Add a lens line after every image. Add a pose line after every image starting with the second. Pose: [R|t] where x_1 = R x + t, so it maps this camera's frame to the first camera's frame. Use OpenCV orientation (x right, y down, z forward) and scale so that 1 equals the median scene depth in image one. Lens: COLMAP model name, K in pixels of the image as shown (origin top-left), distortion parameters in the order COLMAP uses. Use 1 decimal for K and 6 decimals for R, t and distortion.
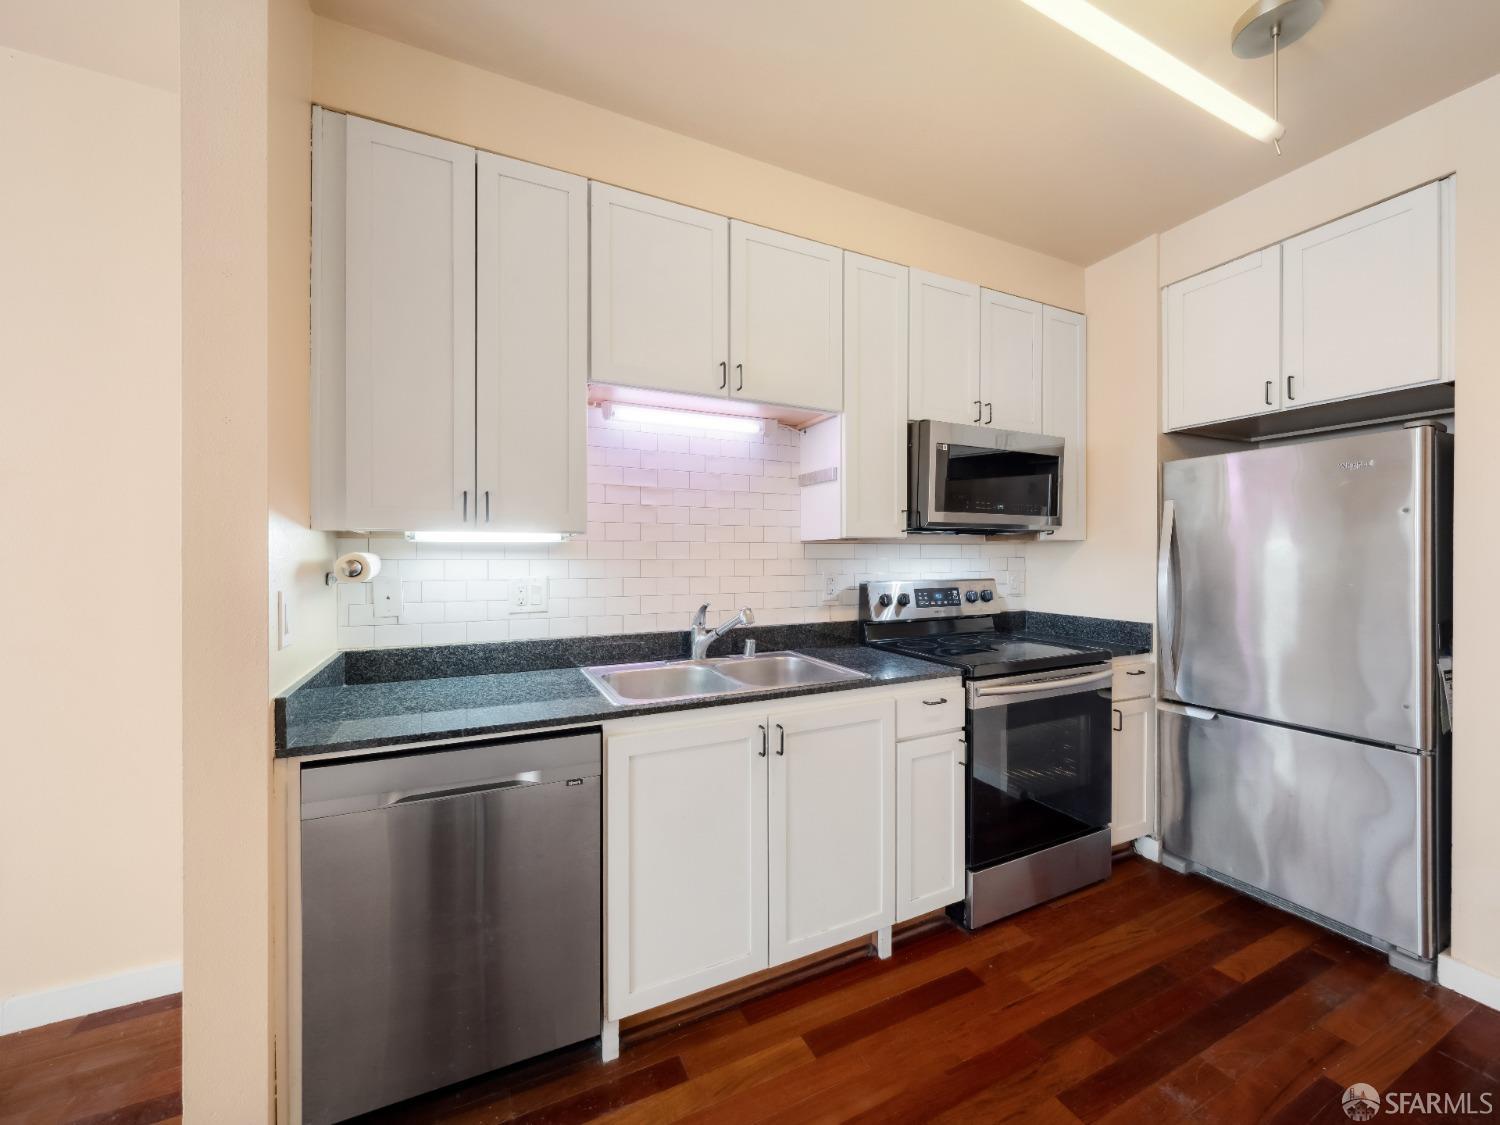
lens RADIAL K [[581.6, 0, 743.5], [0, 581.6, 556.8], [0, 0, 1]] dist [-0.000221, 0.000164]
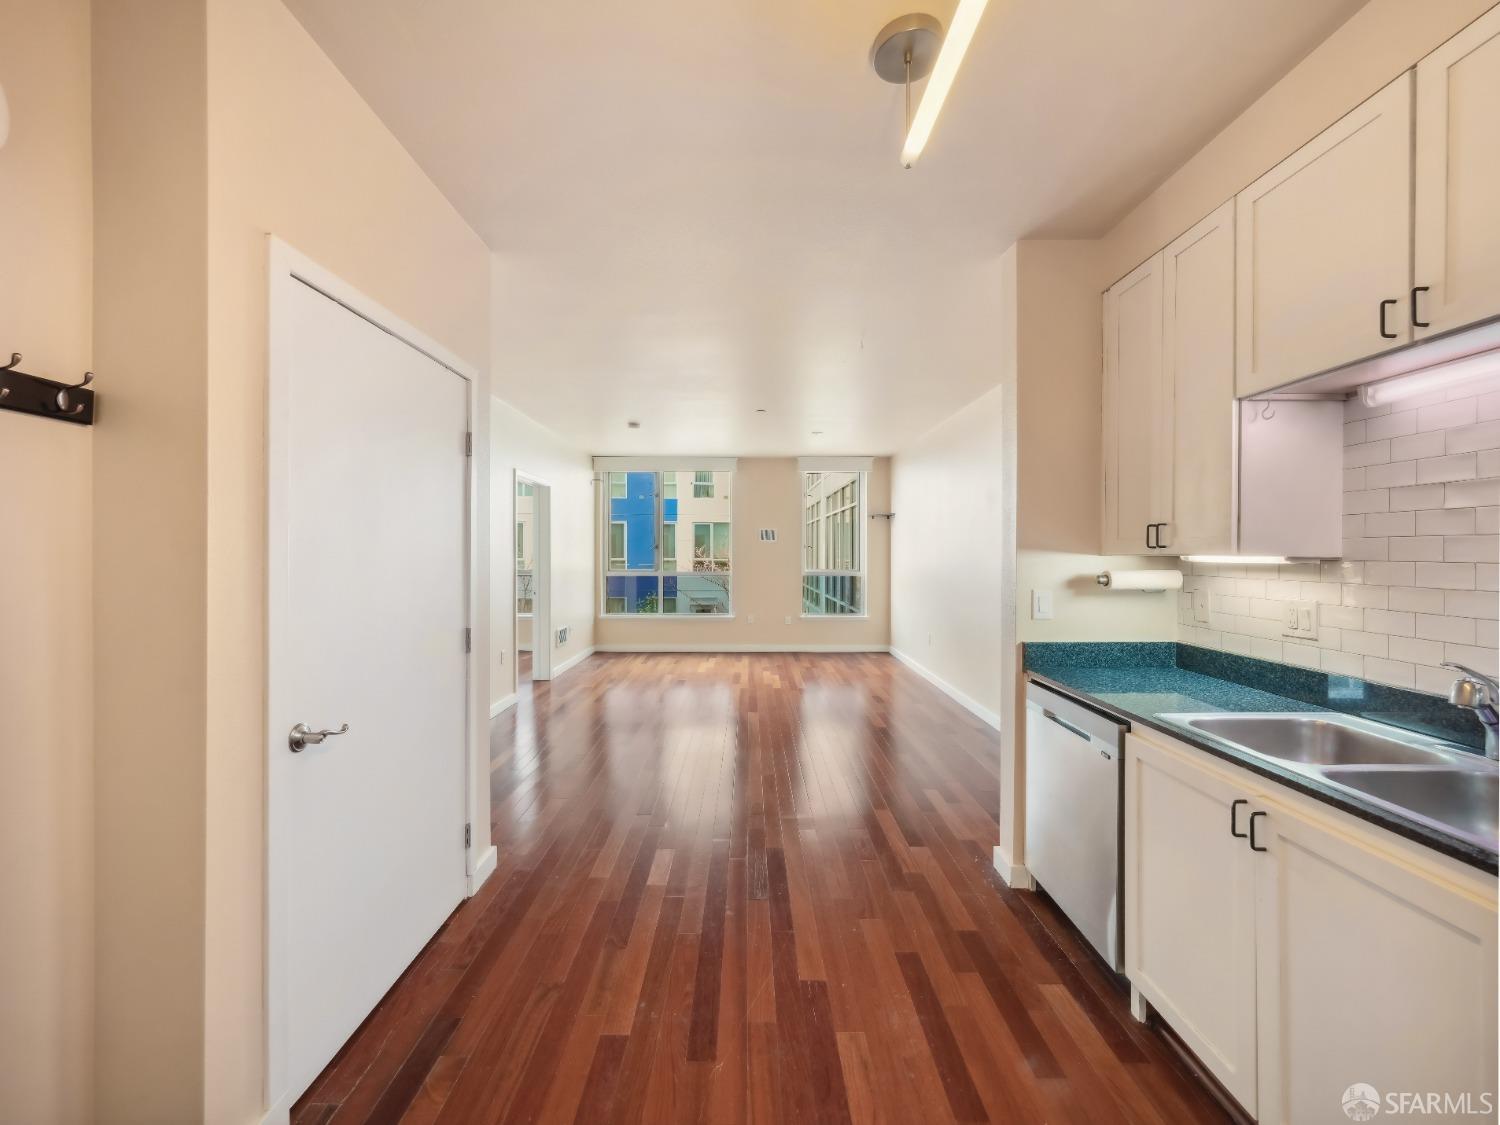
lens RADIAL K [[589.9, 0, 743.6], [0, 589.9, 553.6], [0, 0, 1]] dist [-0.000324, 0.000103]
pose [[-0.437571, 0.000458, -0.899184, 0.863136], [-0.003655, 0.999991, 0.002288, -0.037923], [0.899176, 0.004287, -0.437566, 0.603736]]
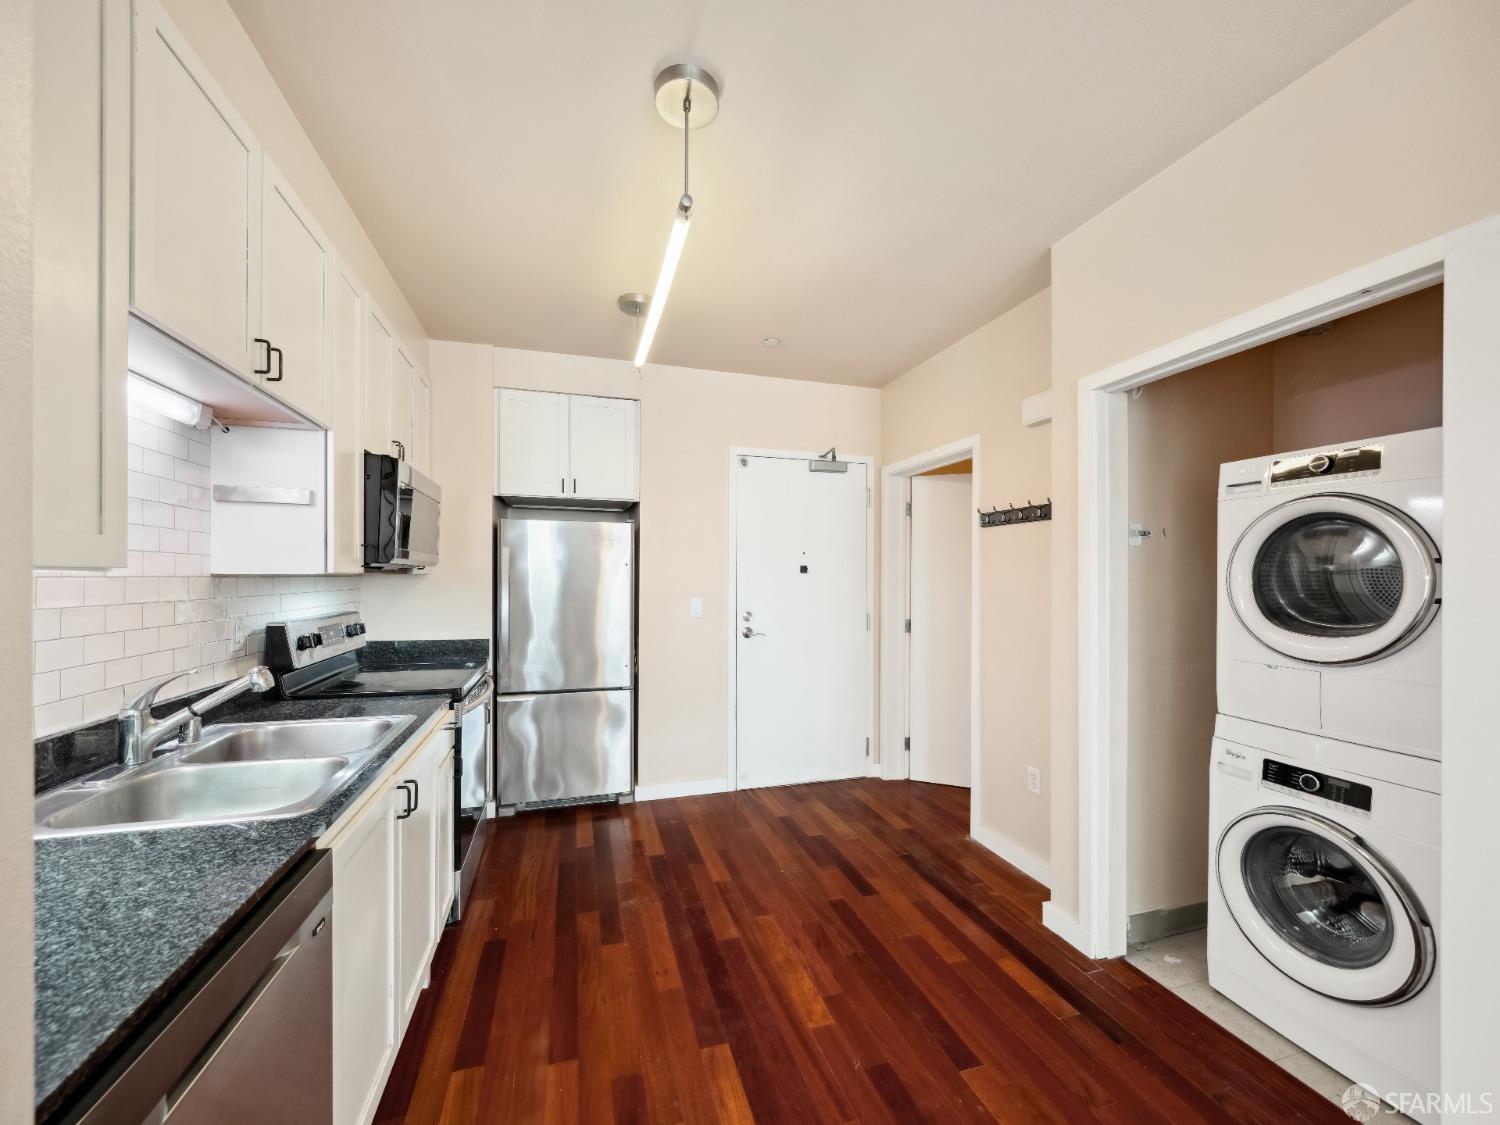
lens RADIAL K [[591.3, 0, 748.3], [0, 591.3, 581.9], [0, 0, 1]] dist [0.000618, 0.000081]
pose [[0.154528, -0.004505, 0.987978, -0.653306], [-0.004334, 0.999977, 0.005237, -0.030638], [-0.987979, -0.005091, 0.154505, 0.262399]]
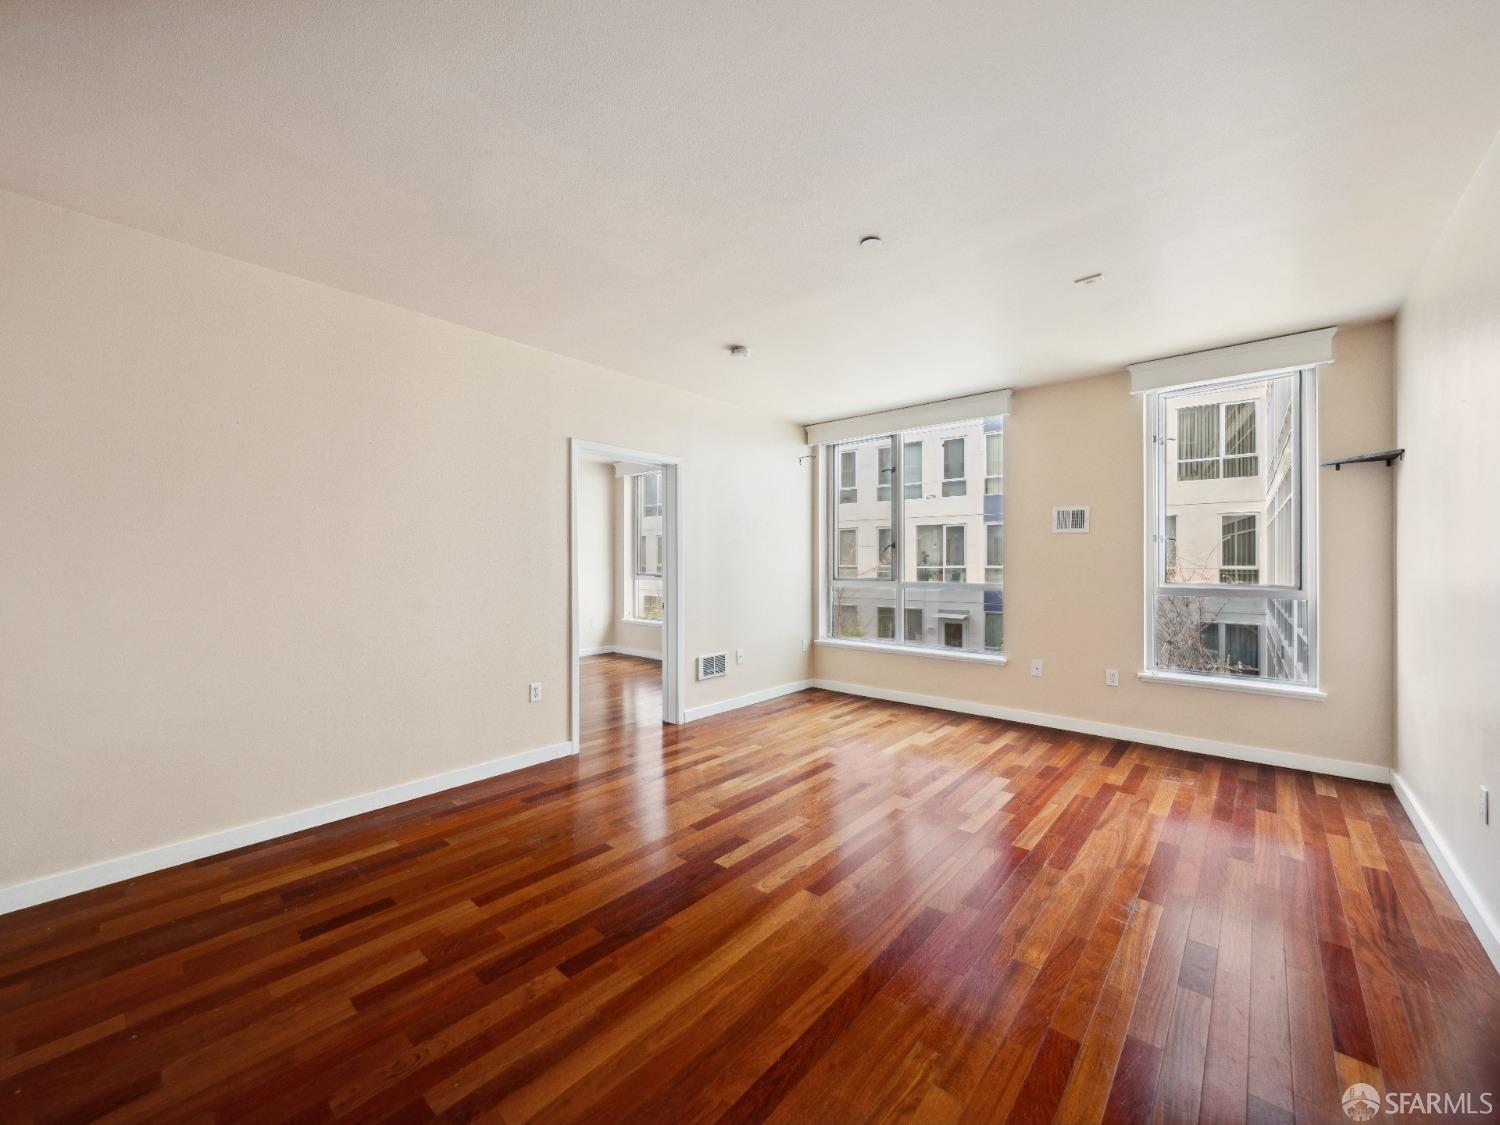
lens RADIAL K [[581.1, 0, 750.0], [0, 581.1, 562.5], [0, 0, 1]] dist [-0.001240, -0.000054]
pose [[-0.918757, 0.002381, -0.394815, -0.856912], [0.000981, 0.999993, 0.003746, -0.001699], [0.394821, 0.003054, -0.918753, 0.530083]]
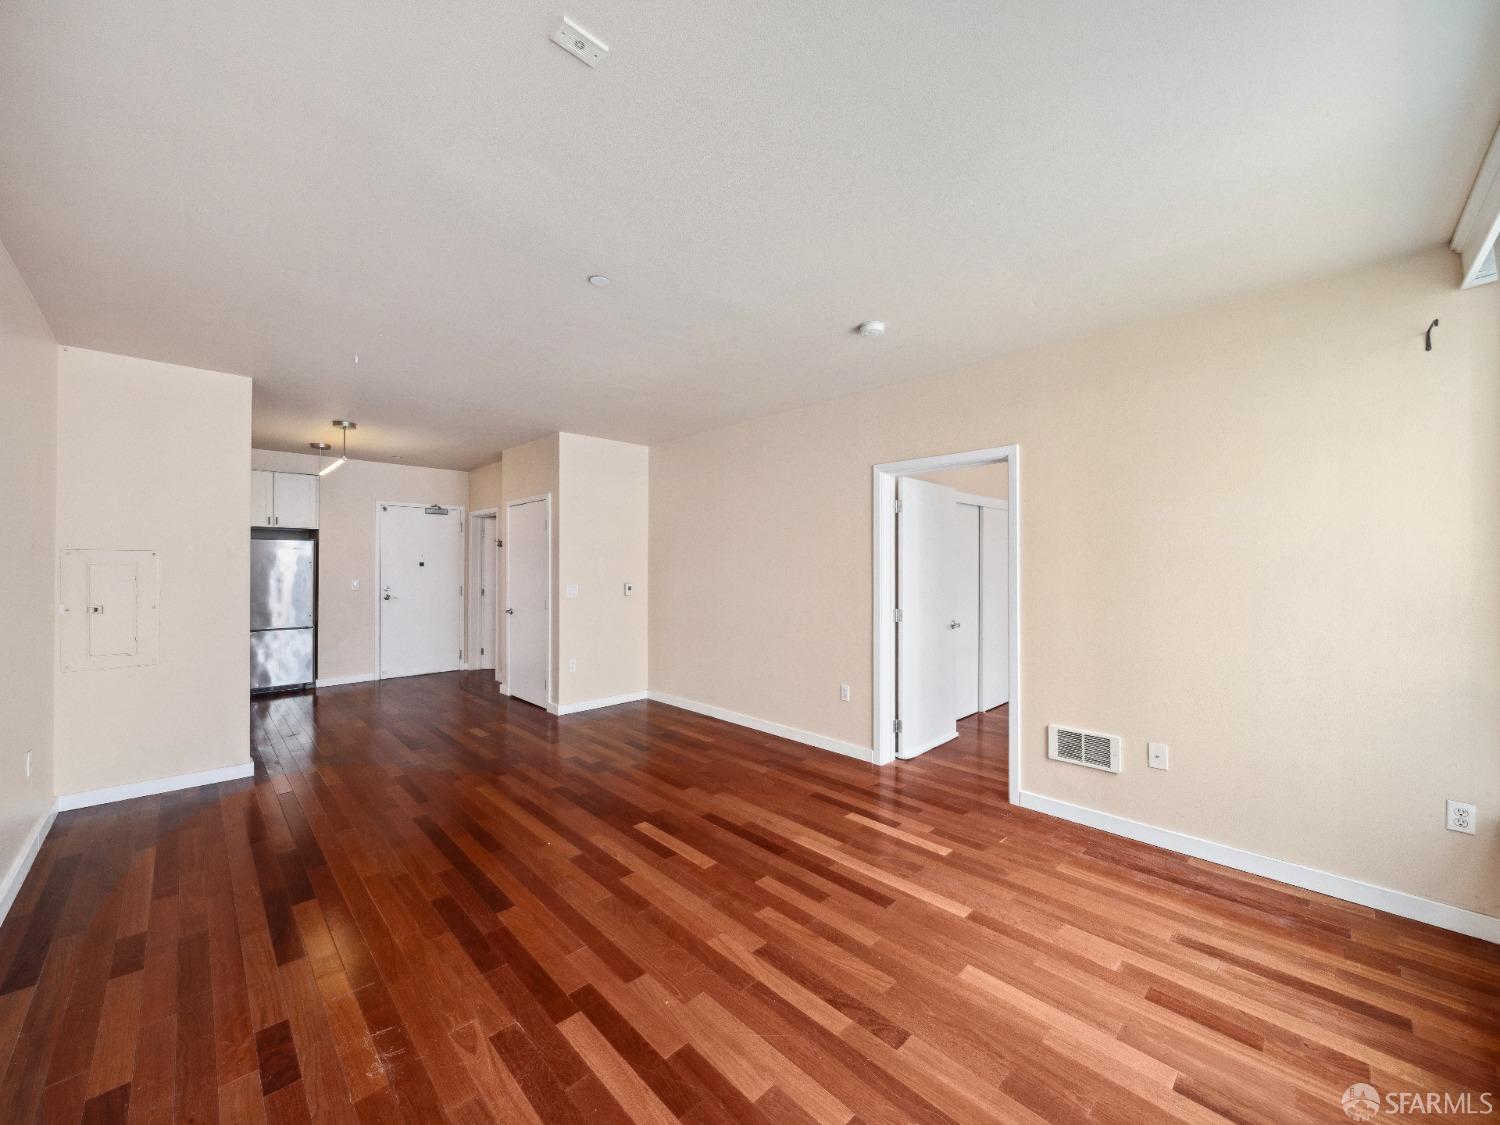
lens RADIAL K [[581.1, 0, 750.0], [0, 581.1, 562.5], [0, 0, 1]] dist [-0.001240, -0.000054]
pose [[-0.321650, 0.004954, 0.946846, -2.875294], [-0.000355, 0.999986, -0.005353, -0.054099], [-0.946859, -0.002058, -0.321644, -0.403971]]
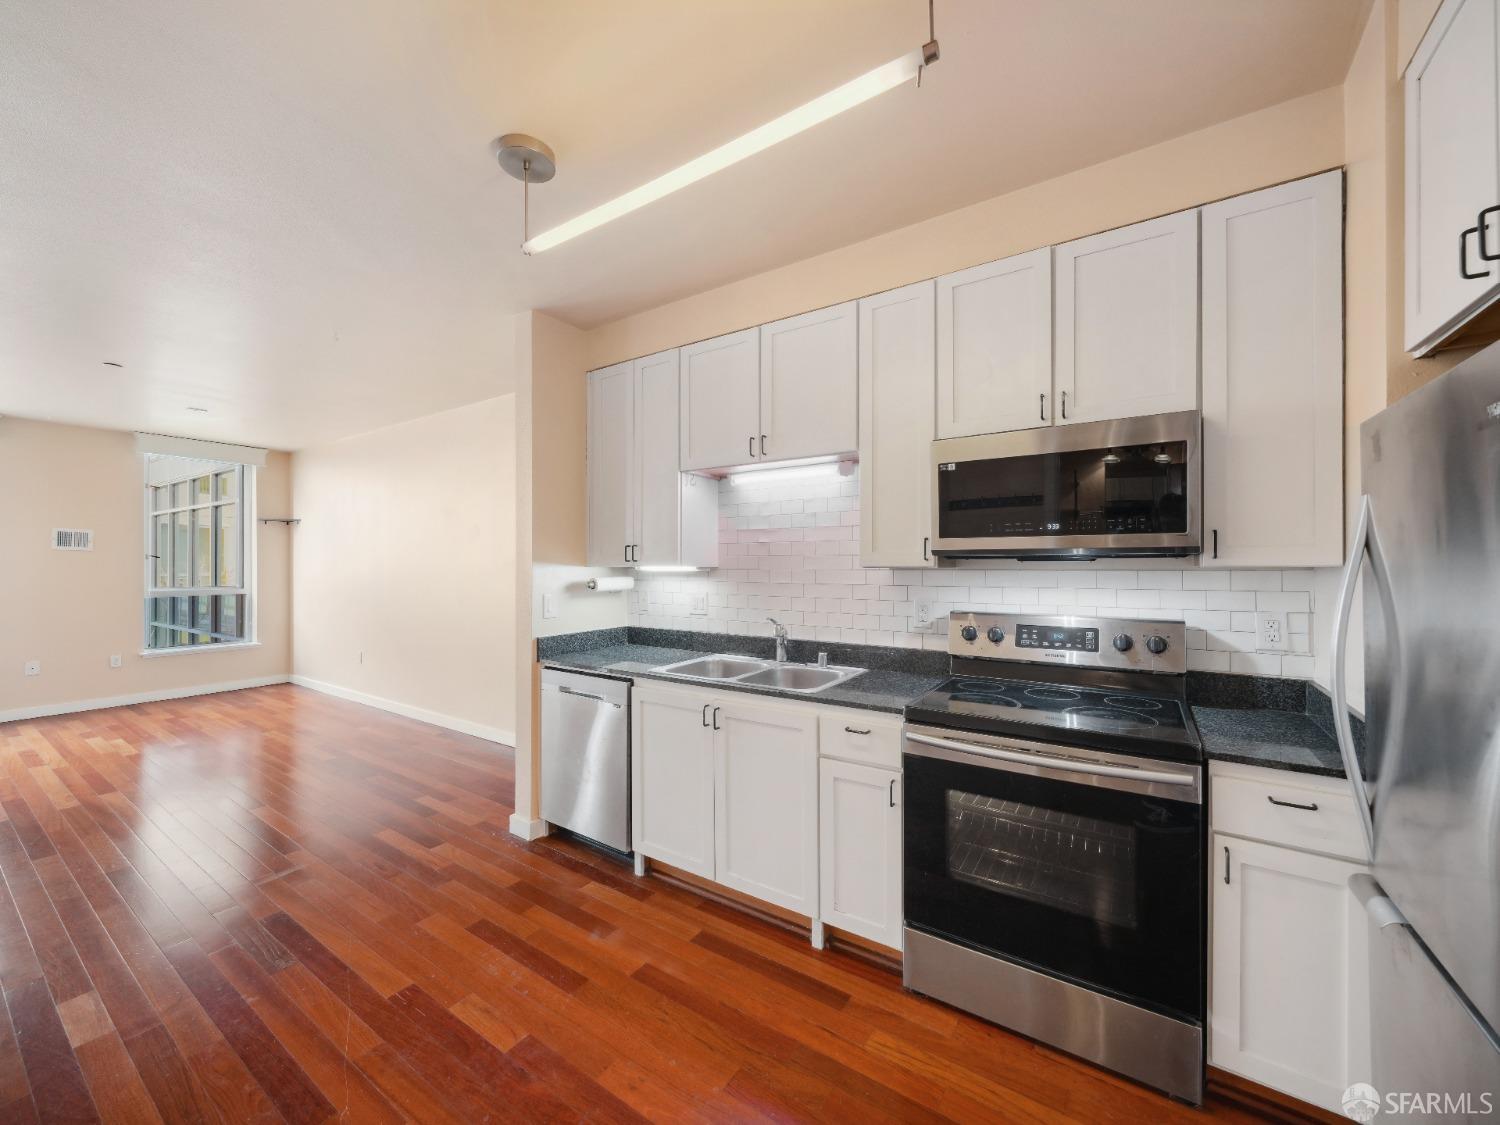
lens RADIAL K [[581.1, 0, 750.0], [0, 581.1, 562.5], [0, 0, 1]] dist [-0.001240, -0.000054]
pose [[0.512695, -0.002193, -0.858568, 1.058660], [-0.000589, 0.999996, -0.002905, -0.041152], [0.858570, 0.001995, 0.512692, 0.298053]]
